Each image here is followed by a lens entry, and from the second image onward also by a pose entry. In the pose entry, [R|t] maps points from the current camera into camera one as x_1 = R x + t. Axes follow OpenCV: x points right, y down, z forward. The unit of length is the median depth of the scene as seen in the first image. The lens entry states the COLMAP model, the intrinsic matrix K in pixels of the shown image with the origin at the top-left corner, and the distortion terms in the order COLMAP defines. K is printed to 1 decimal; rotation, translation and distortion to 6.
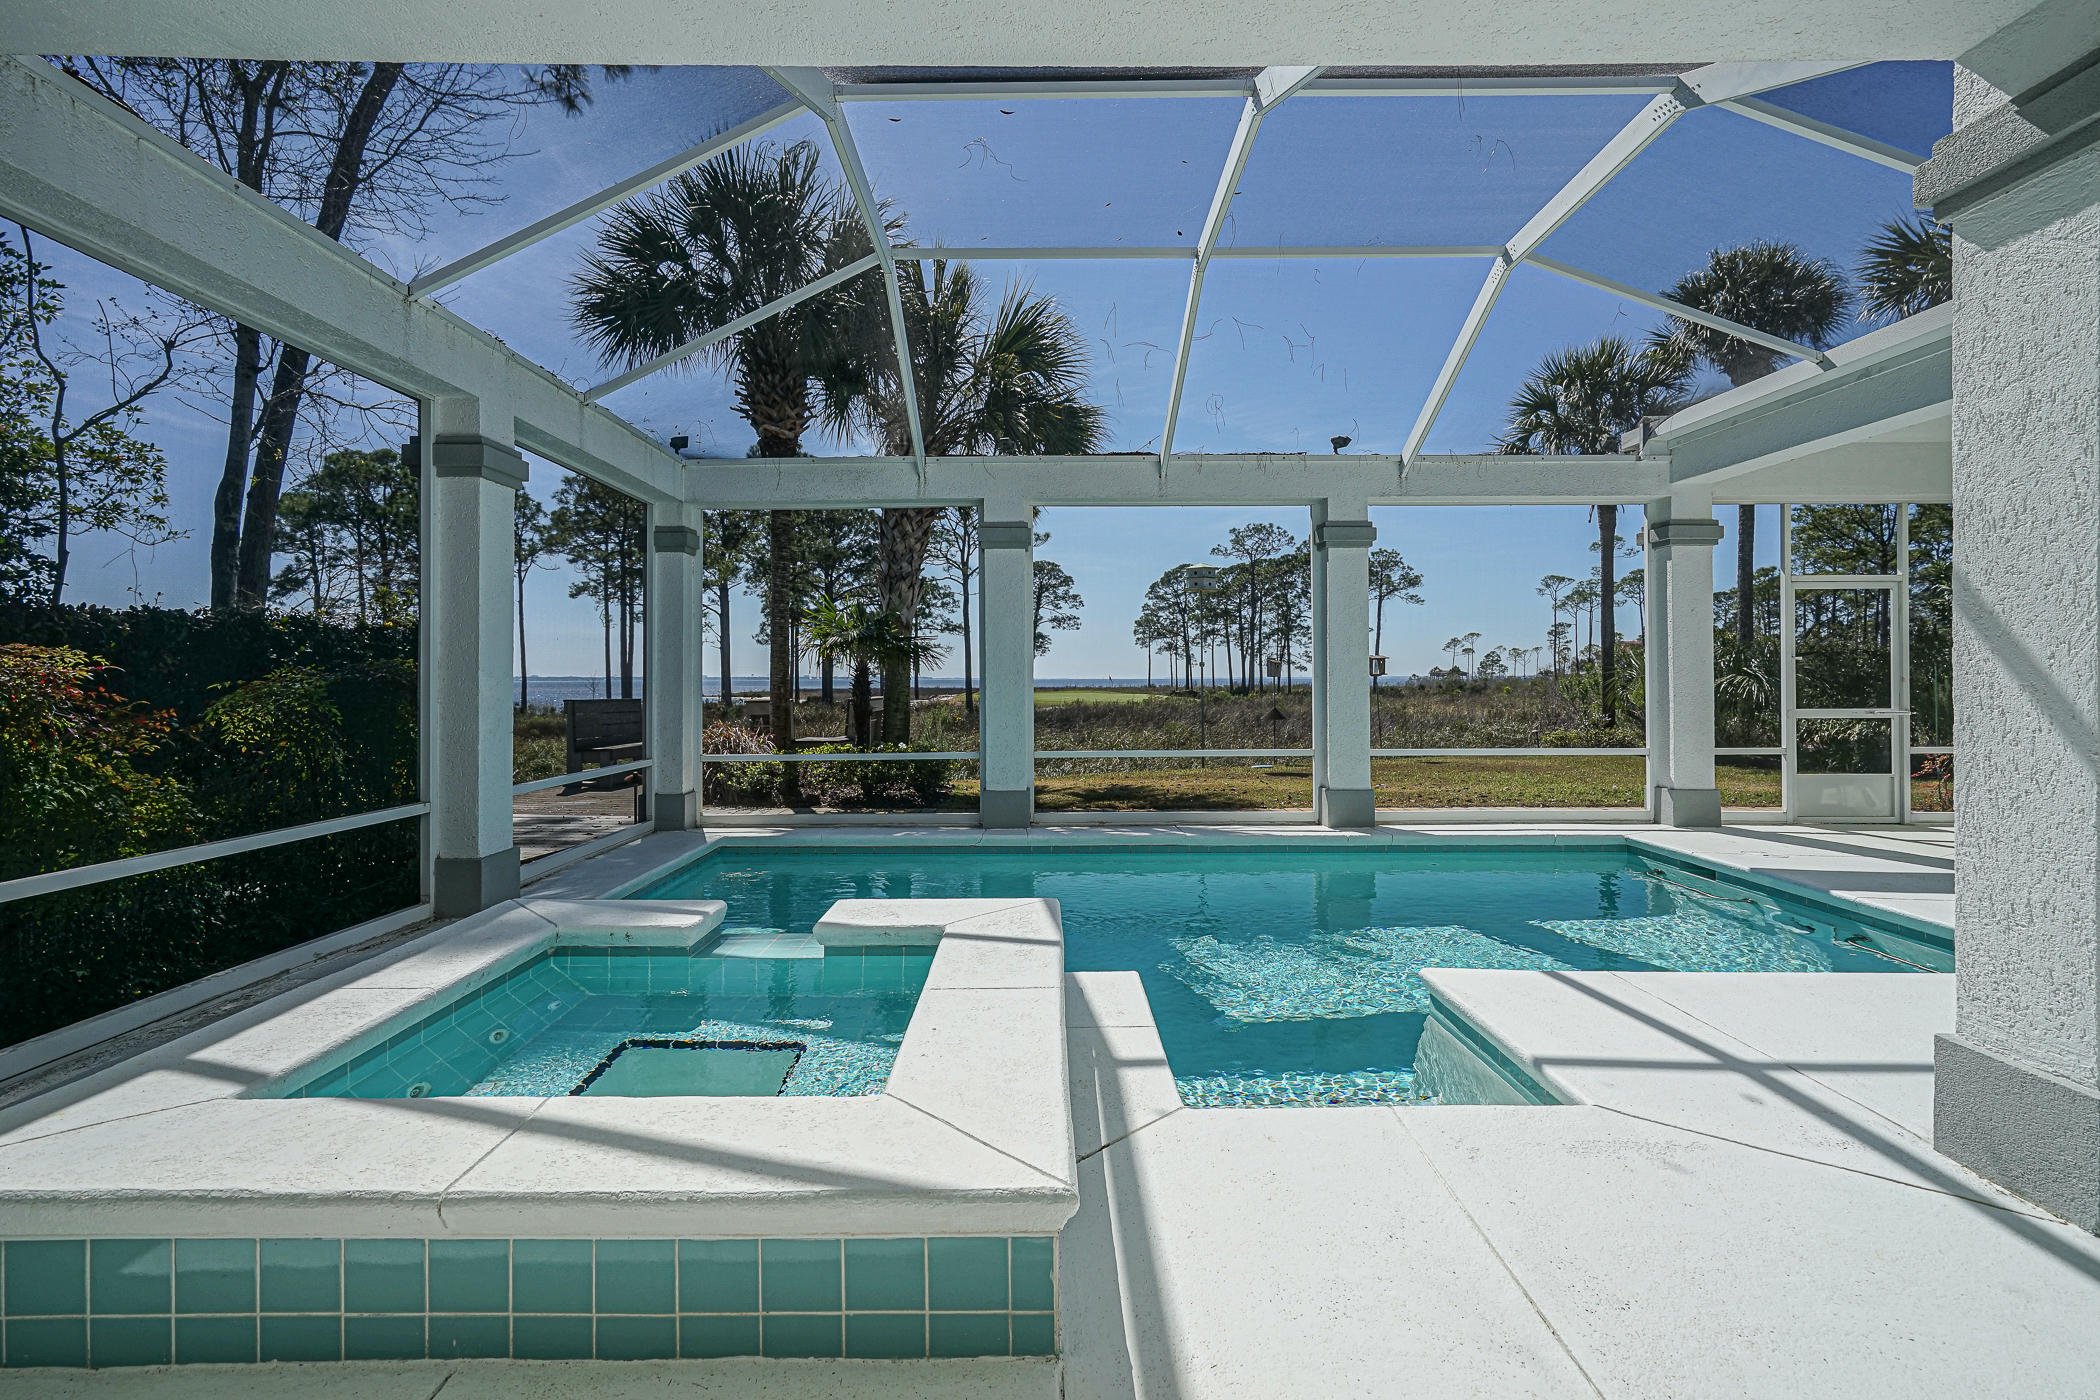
lens RADIAL K [[971.4, 0, 1057.0], [0, 971.4, 669.2], [0, 0, 1]] dist [0.000679, 0.000230]
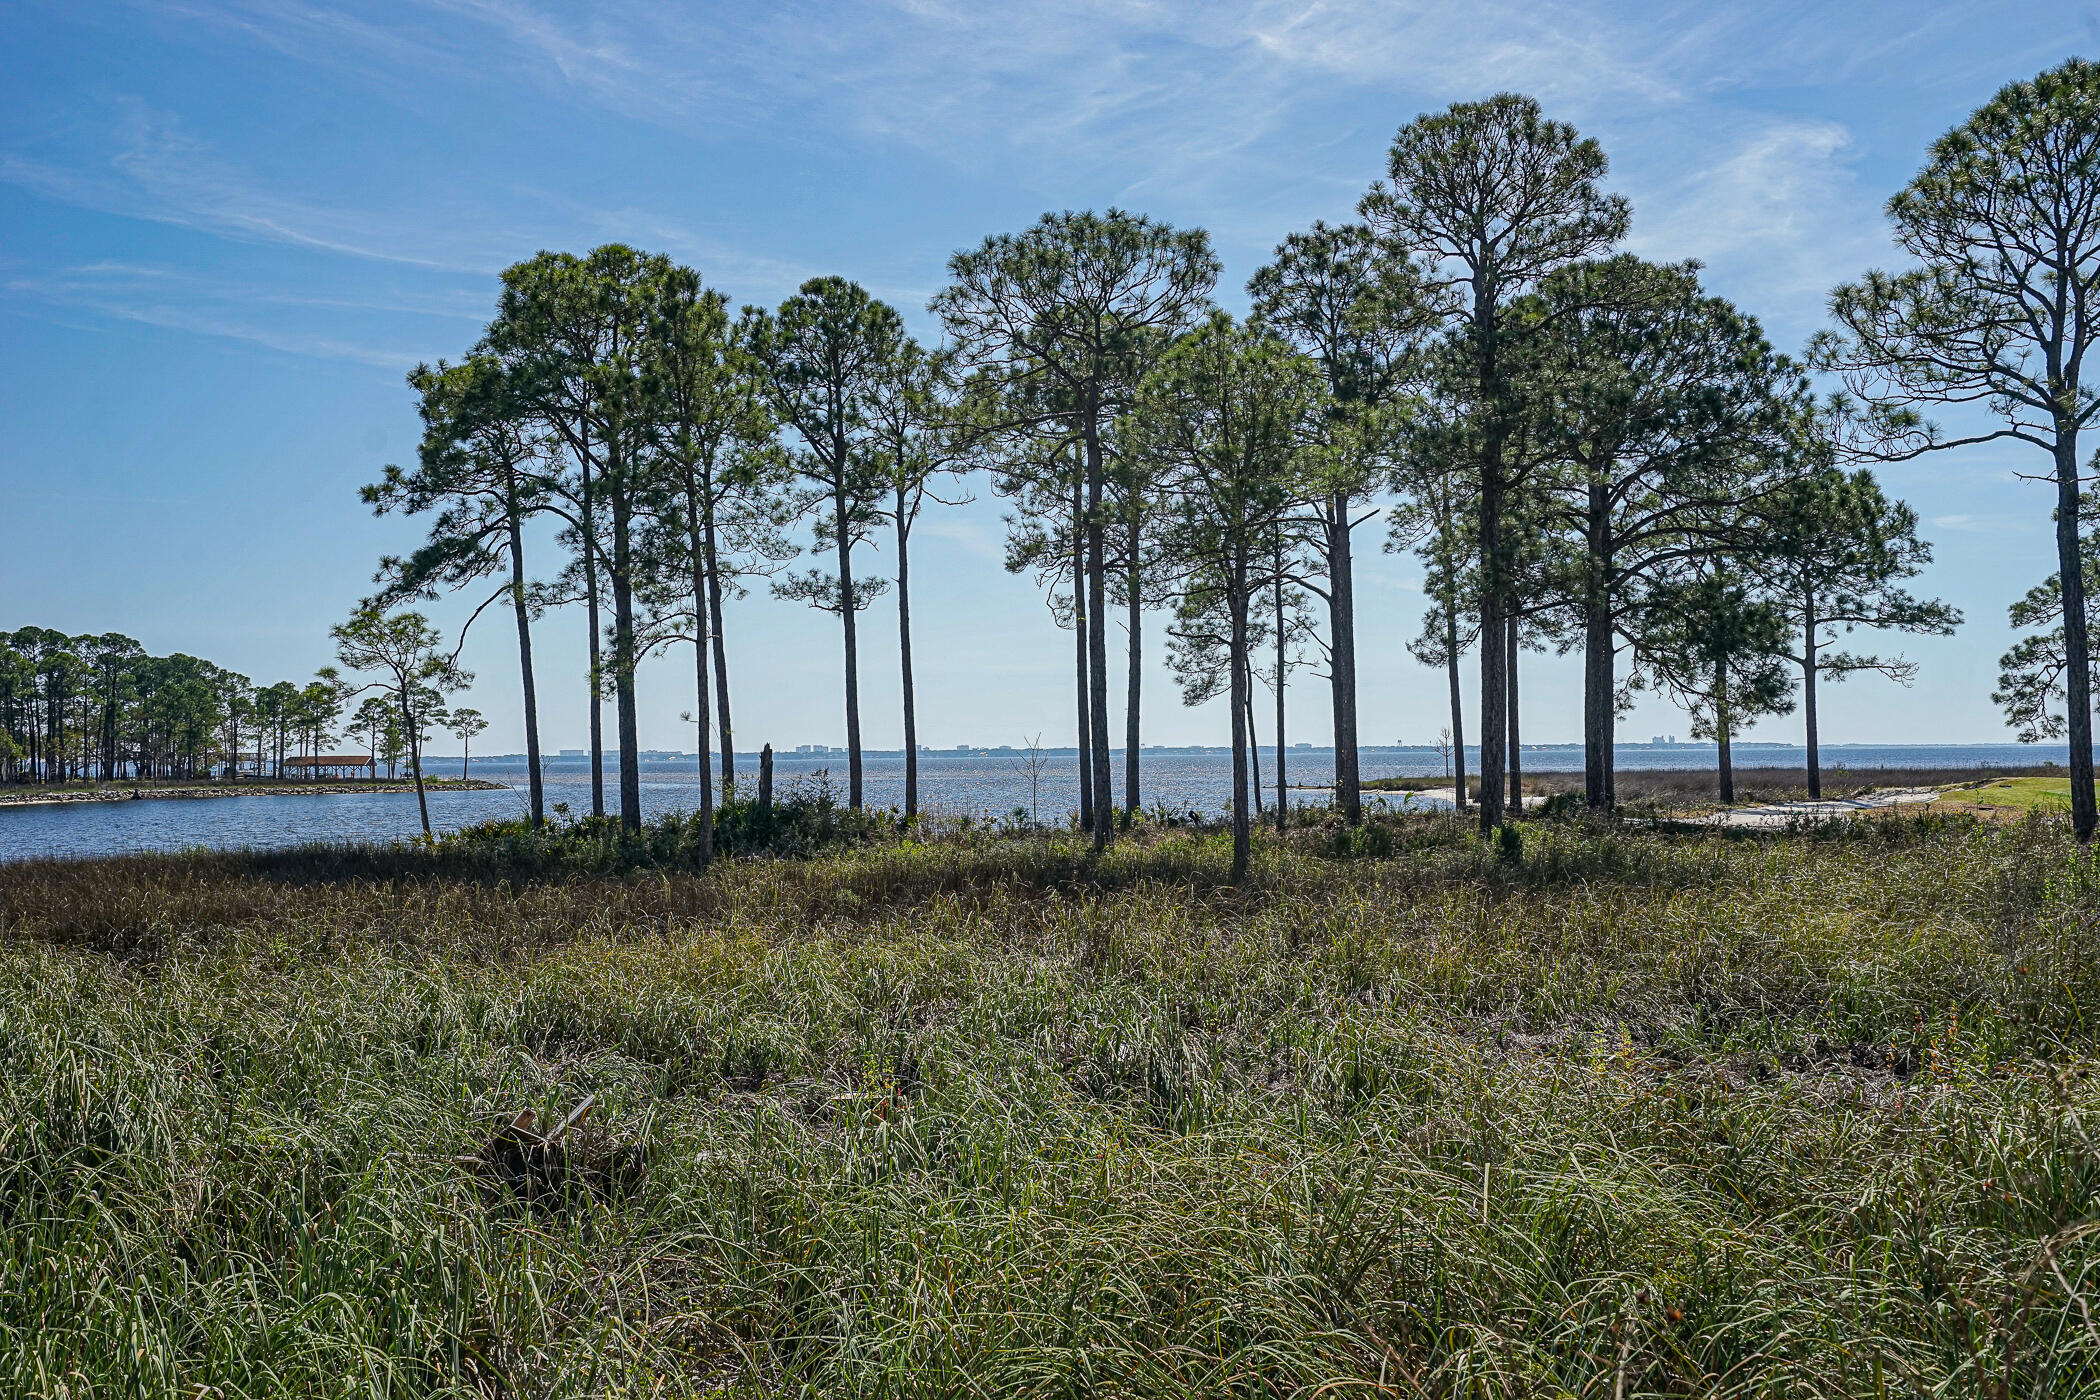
lens RADIAL K [[2070.9, 0, 1050.0], [0, 2070.9, 700.0], [0, 0, 1]] dist [0.076575, 0.000902]
pose [[0.891210, -0.019544, -0.453169, -0.056930], [0.013314, 0.999768, -0.016934, 0.001563], [0.453395, 0.009059, 0.891264, 0.168810]]
